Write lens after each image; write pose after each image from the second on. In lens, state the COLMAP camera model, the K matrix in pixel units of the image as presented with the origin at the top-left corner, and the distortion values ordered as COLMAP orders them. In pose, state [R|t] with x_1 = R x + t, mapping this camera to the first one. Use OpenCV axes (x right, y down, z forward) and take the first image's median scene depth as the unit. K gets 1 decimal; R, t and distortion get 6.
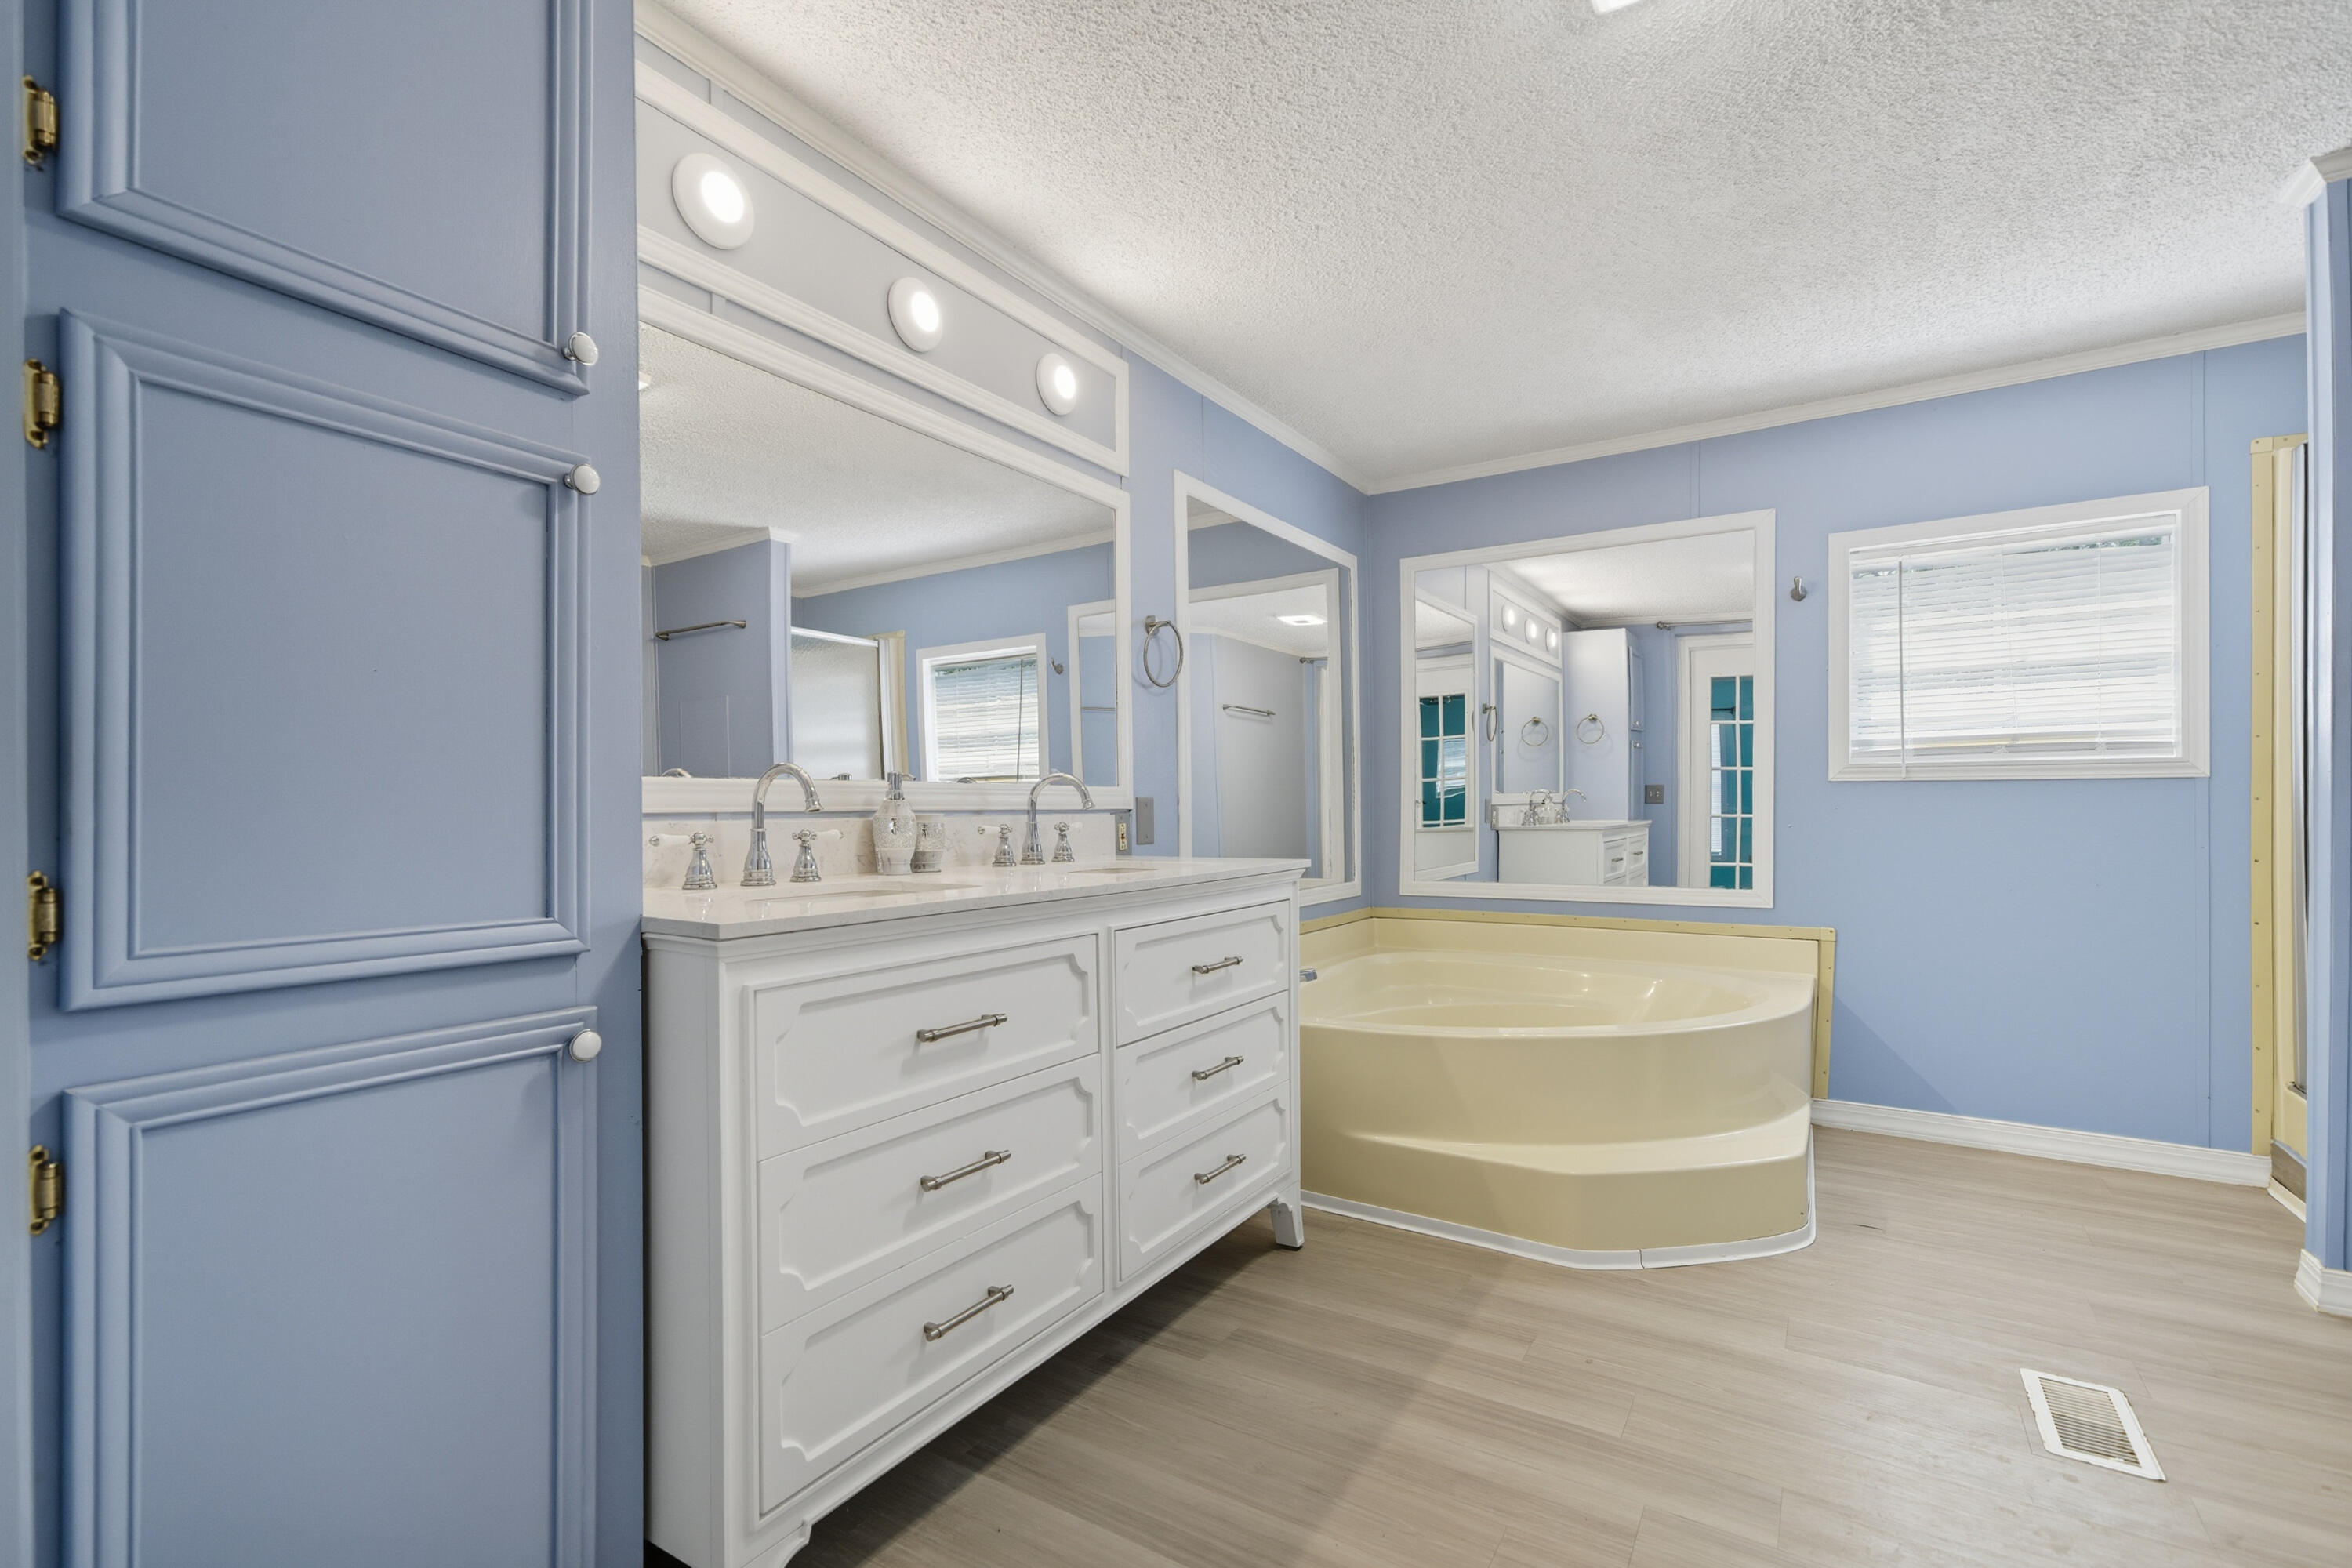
lens RADIAL K [[1021.6, 0, 1176.0], [0, 1021.6, 784.0], [0, 0, 1]] dist [-0.005501, 0.000129]
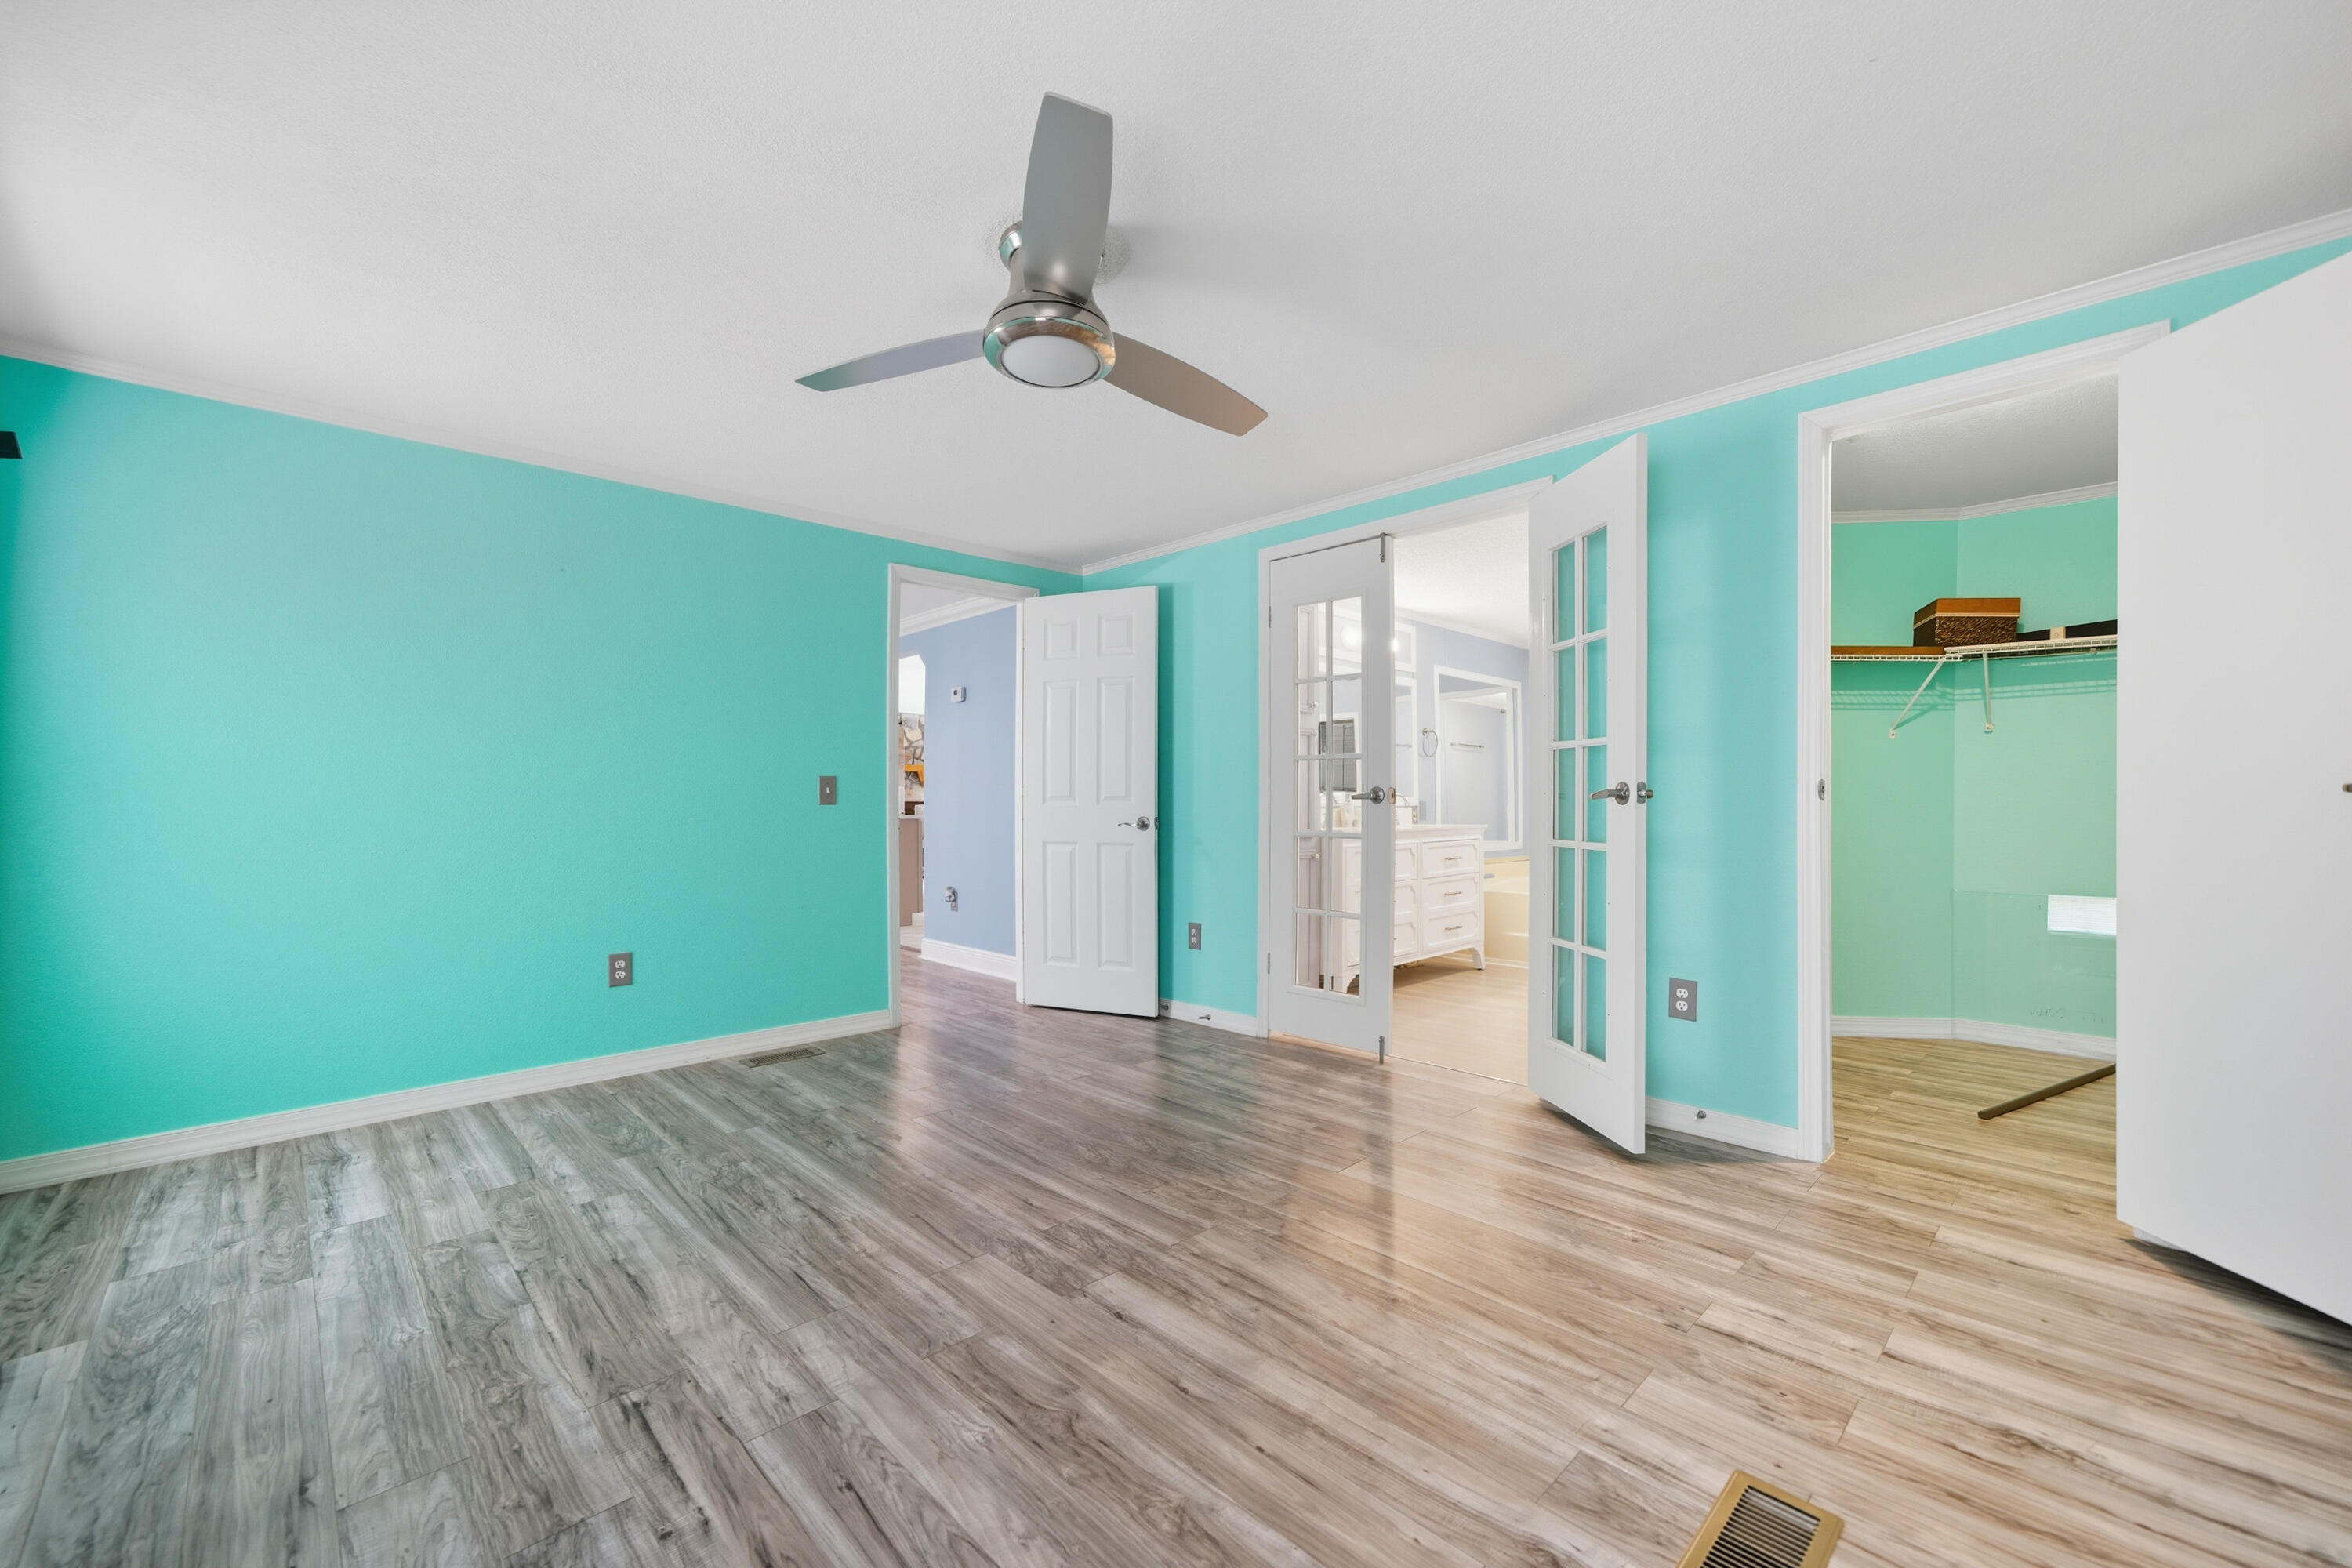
lens RADIAL K [[954.3, 0, 1167.9], [0, 954.3, 801.8], [0, 0, 1]] dist [-0.049906, 0.030650]
pose [[0.973122, 0.003422, -0.230266, -0.104948], [0.002005, 0.999726, 0.023329, -0.041393], [0.230283, -0.023164, 0.972848, -1.482775]]
